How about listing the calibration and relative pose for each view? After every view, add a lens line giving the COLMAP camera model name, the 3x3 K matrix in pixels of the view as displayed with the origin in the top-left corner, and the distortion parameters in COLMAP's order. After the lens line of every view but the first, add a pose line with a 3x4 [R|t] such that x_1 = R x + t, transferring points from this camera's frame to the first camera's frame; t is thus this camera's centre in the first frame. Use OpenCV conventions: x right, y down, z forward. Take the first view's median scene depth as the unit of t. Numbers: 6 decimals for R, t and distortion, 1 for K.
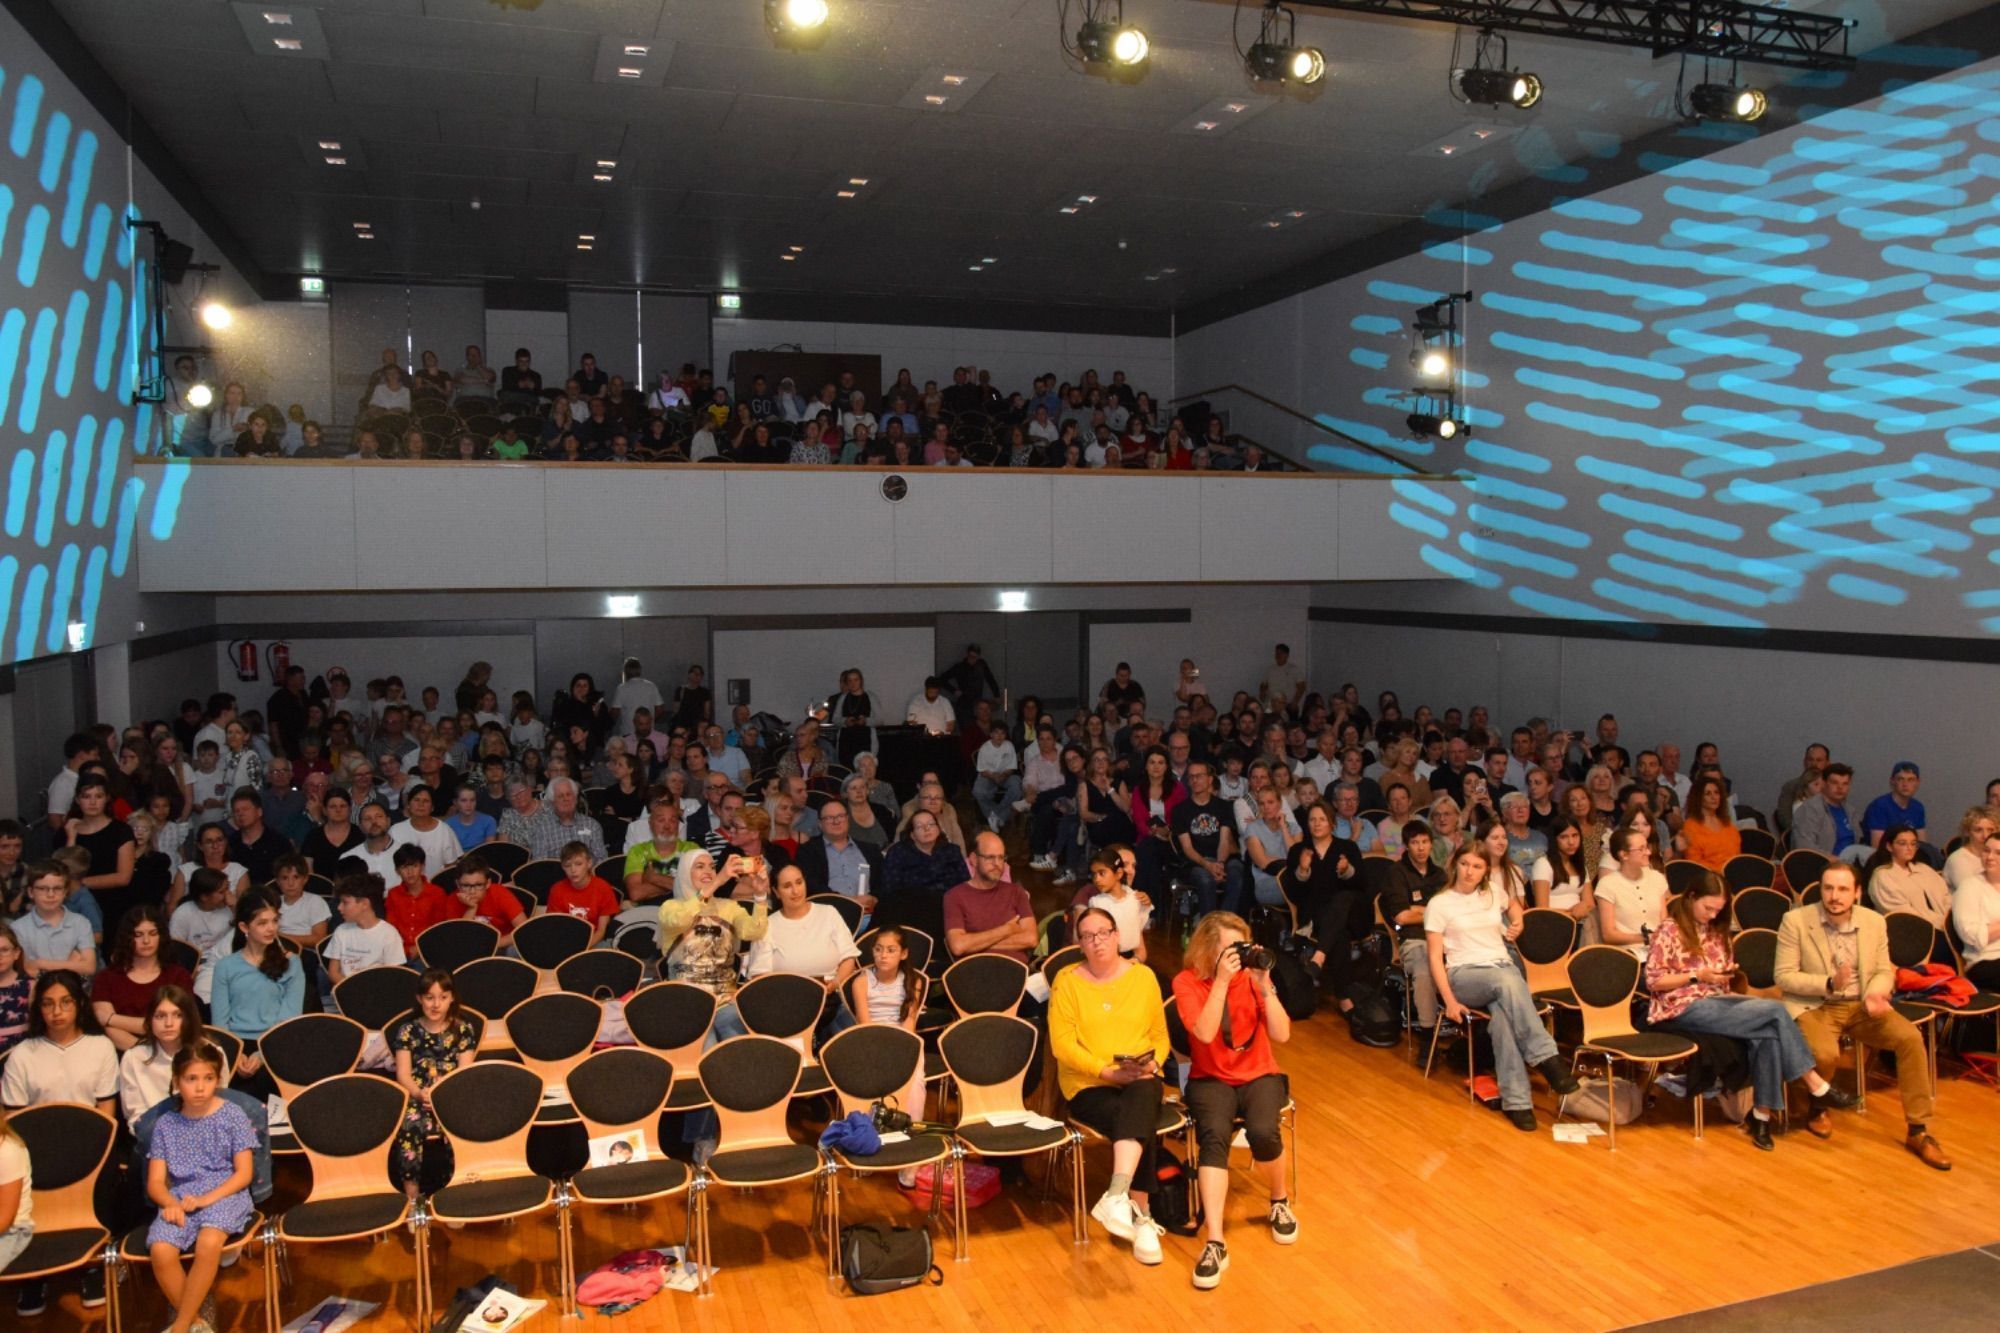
lens RADIAL K [[2220.7, 0, 995.8], [0, 2220.7, 719.1], [0, 0, 1]] dist [-0.021987, 0.010863]
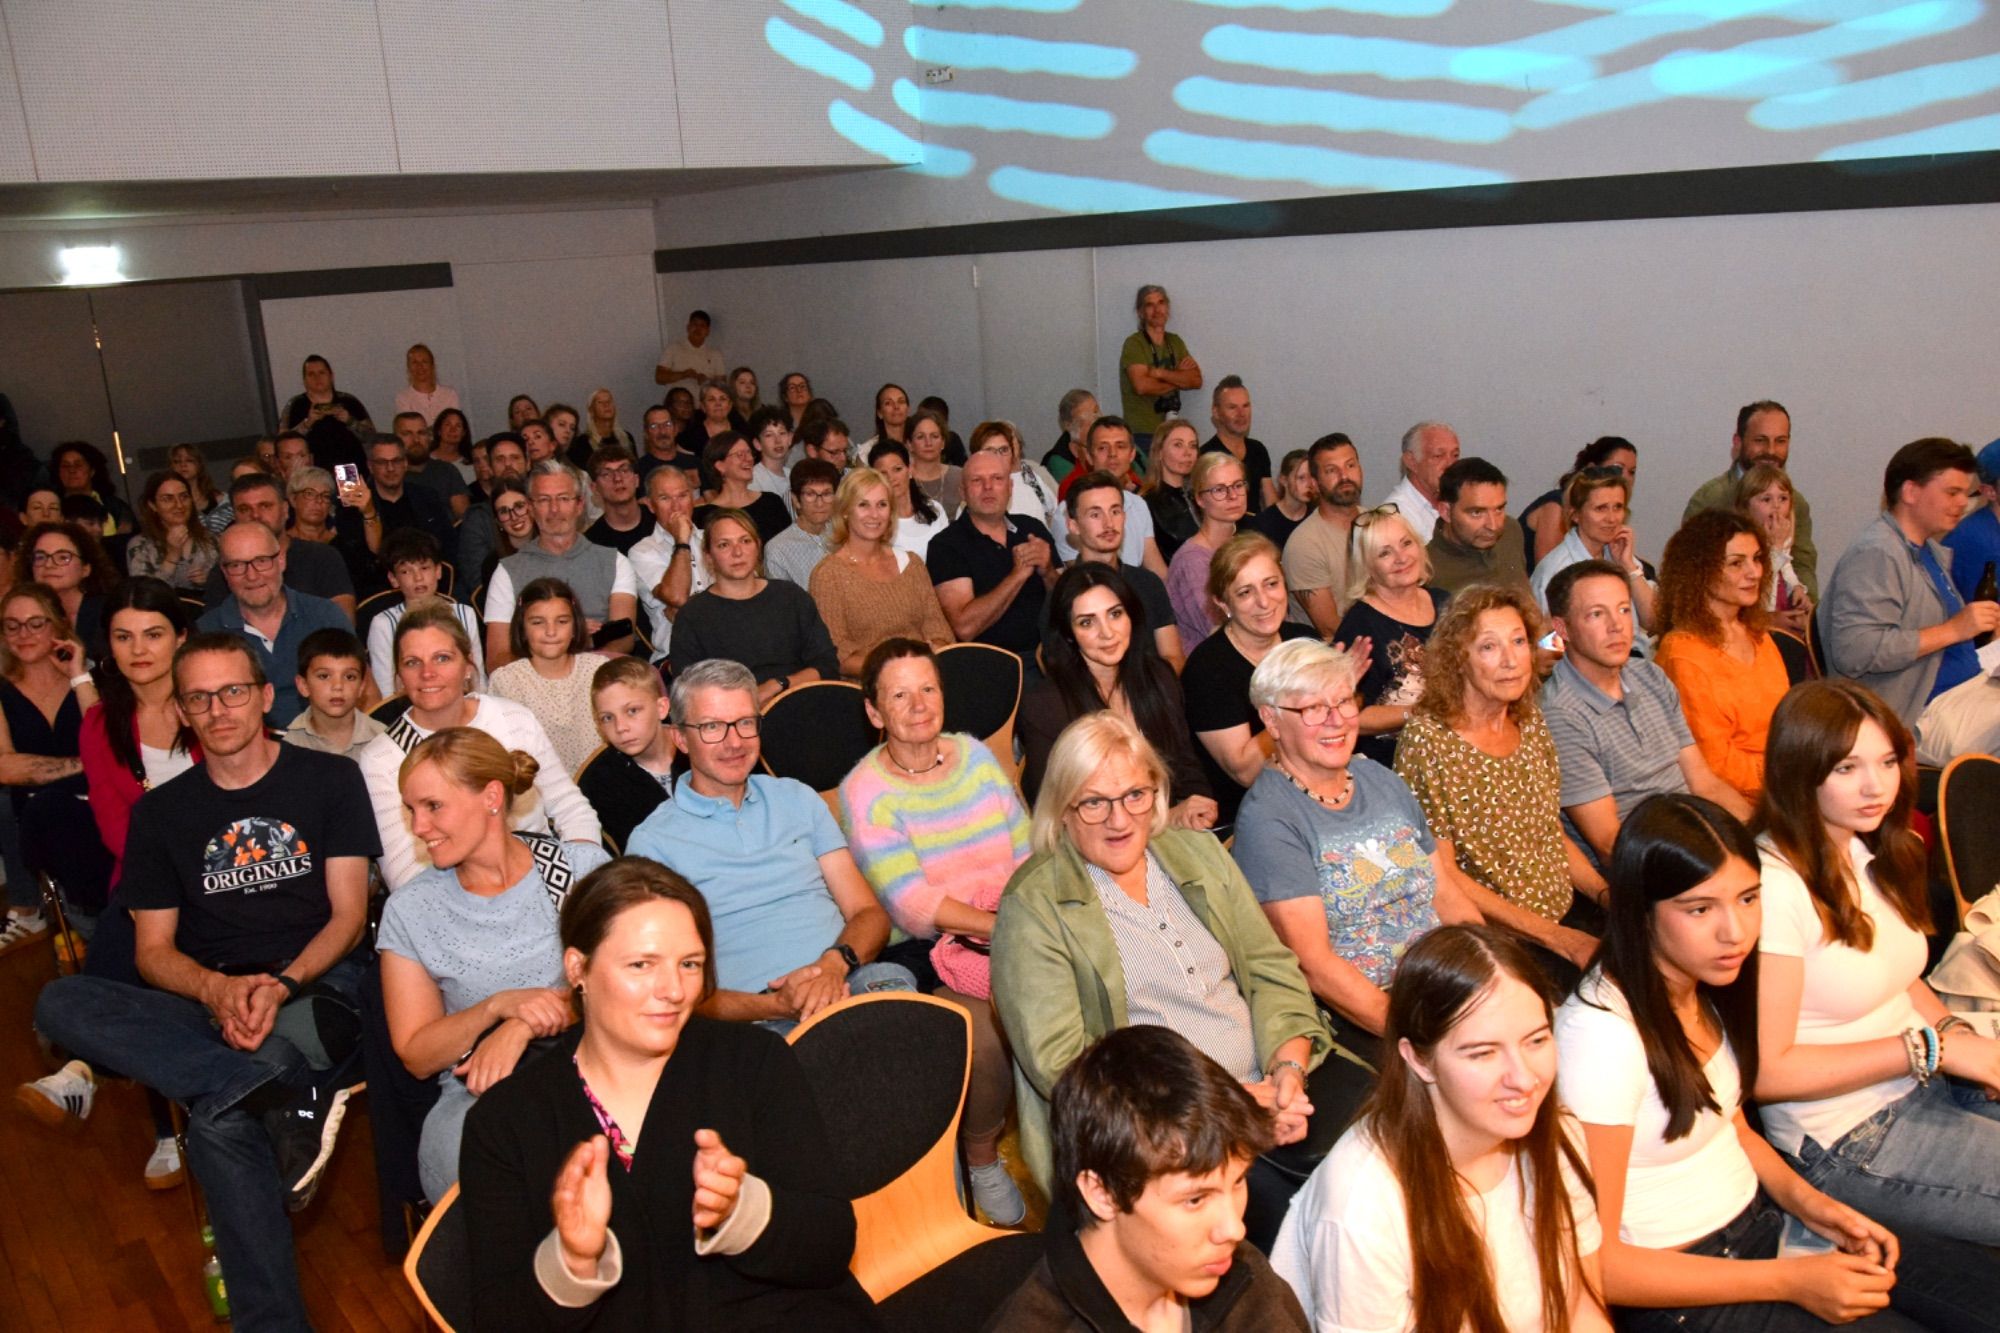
lens RADIAL K [[1491.9, 0, 1003.0], [0, 1491.9, 695.3], [0, 0, 1]] dist [-0.051839, 0.003416]
pose [[0.946821, -0.143666, 0.287906, 0.119018], [0.088838, 0.976725, 0.195232, -0.001872], [-0.309254, -0.159273, 0.937547, 0.698962]]
